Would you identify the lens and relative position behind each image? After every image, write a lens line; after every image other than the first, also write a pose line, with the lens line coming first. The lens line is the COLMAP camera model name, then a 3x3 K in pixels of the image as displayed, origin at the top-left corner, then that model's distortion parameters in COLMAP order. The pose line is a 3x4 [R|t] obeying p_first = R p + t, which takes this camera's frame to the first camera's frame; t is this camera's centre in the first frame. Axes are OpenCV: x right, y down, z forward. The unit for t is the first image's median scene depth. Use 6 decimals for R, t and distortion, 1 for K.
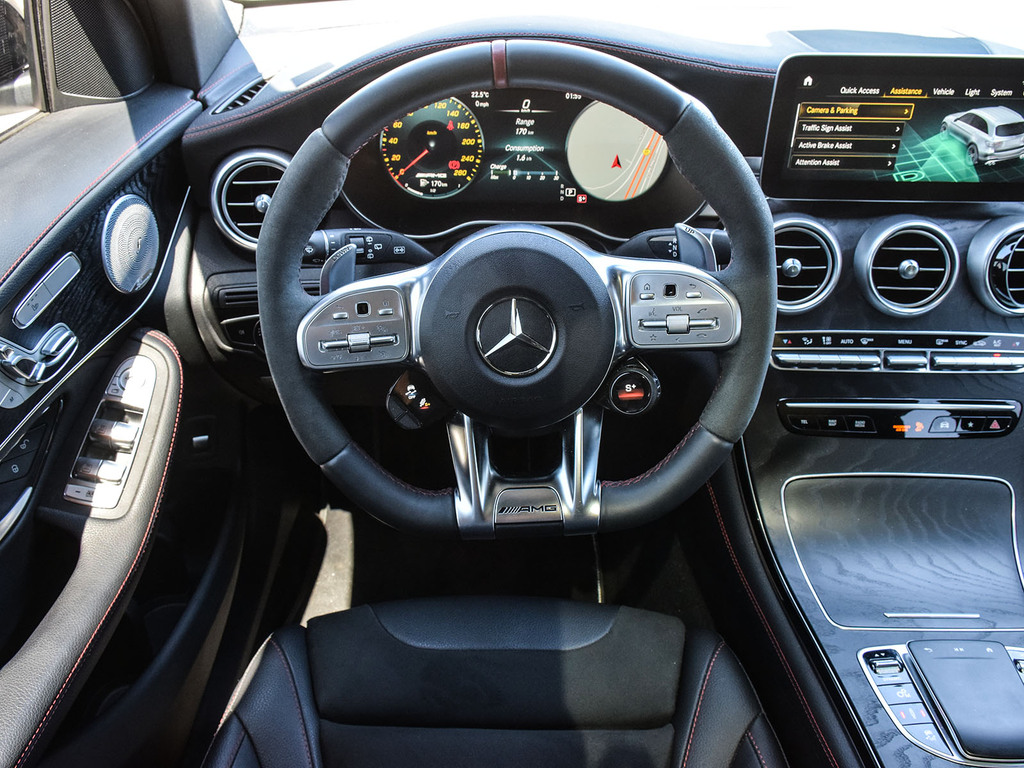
lens RADIAL K [[871.1, 0, 509.4], [0, 871.1, 384.4], [0, 0, 1]] dist [-0.019860, 0.001757]
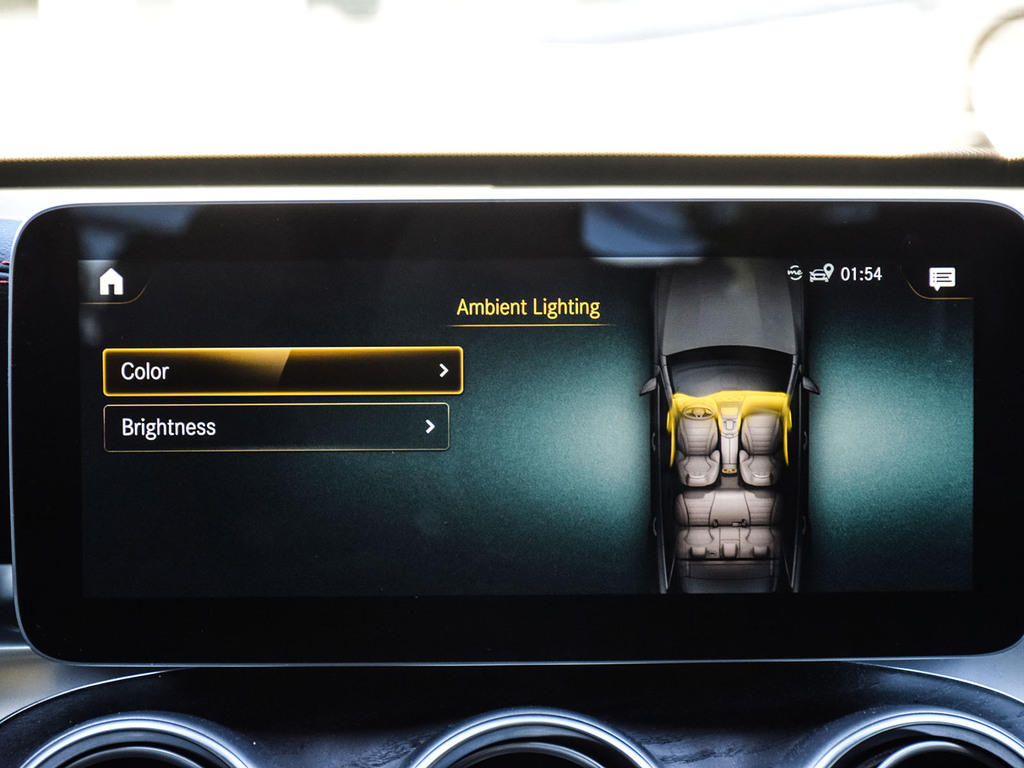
lens RADIAL K [[3477.8, 0, 515.1], [0, 3477.8, 387.8], [0, 0, 1]] dist [-0.061749, 0.000000]
pose [[0.998946, -0.014724, 0.043476, 0.425265], [0.033463, 0.881923, -0.470205, 0.283912], [-0.031419, 0.471164, 0.881486, -0.112431]]
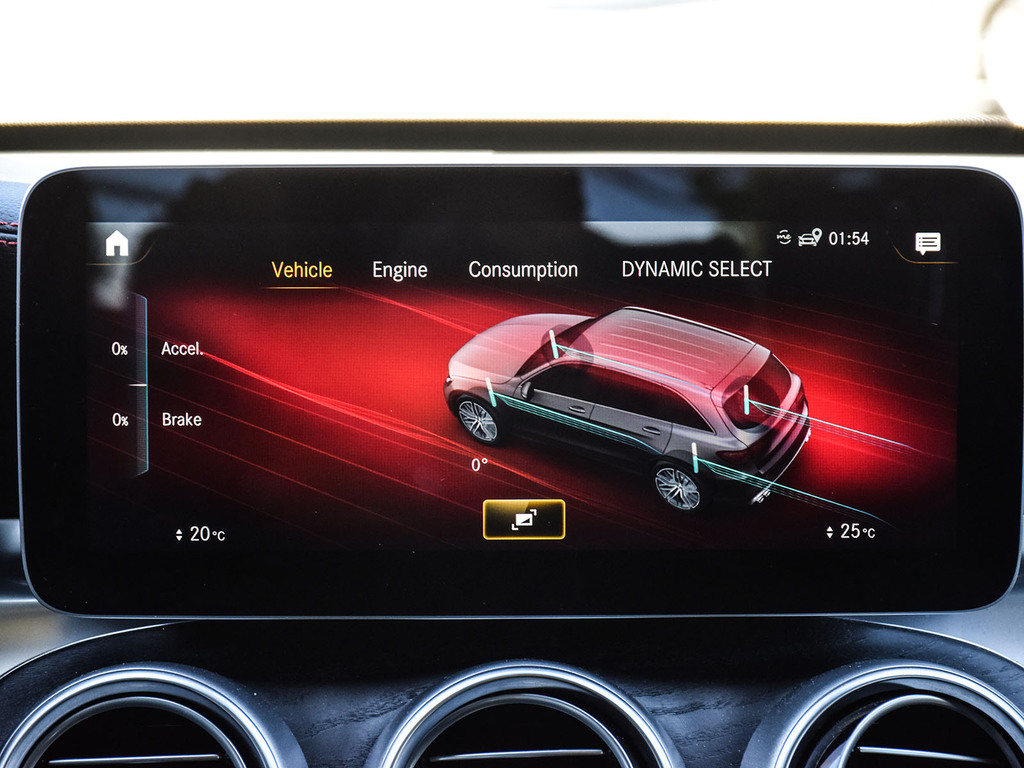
lens RADIAL K [[3477.8, 0, 510.0], [0, 3477.8, 380.4], [0, 0, 1]] dist [-0.061749, 0.000000]
pose [[0.999223, -0.011329, 0.037746, 0.430943], [0.027555, 0.885594, -0.463642, 0.300774], [-0.028175, 0.464322, 0.885218, -0.139539]]
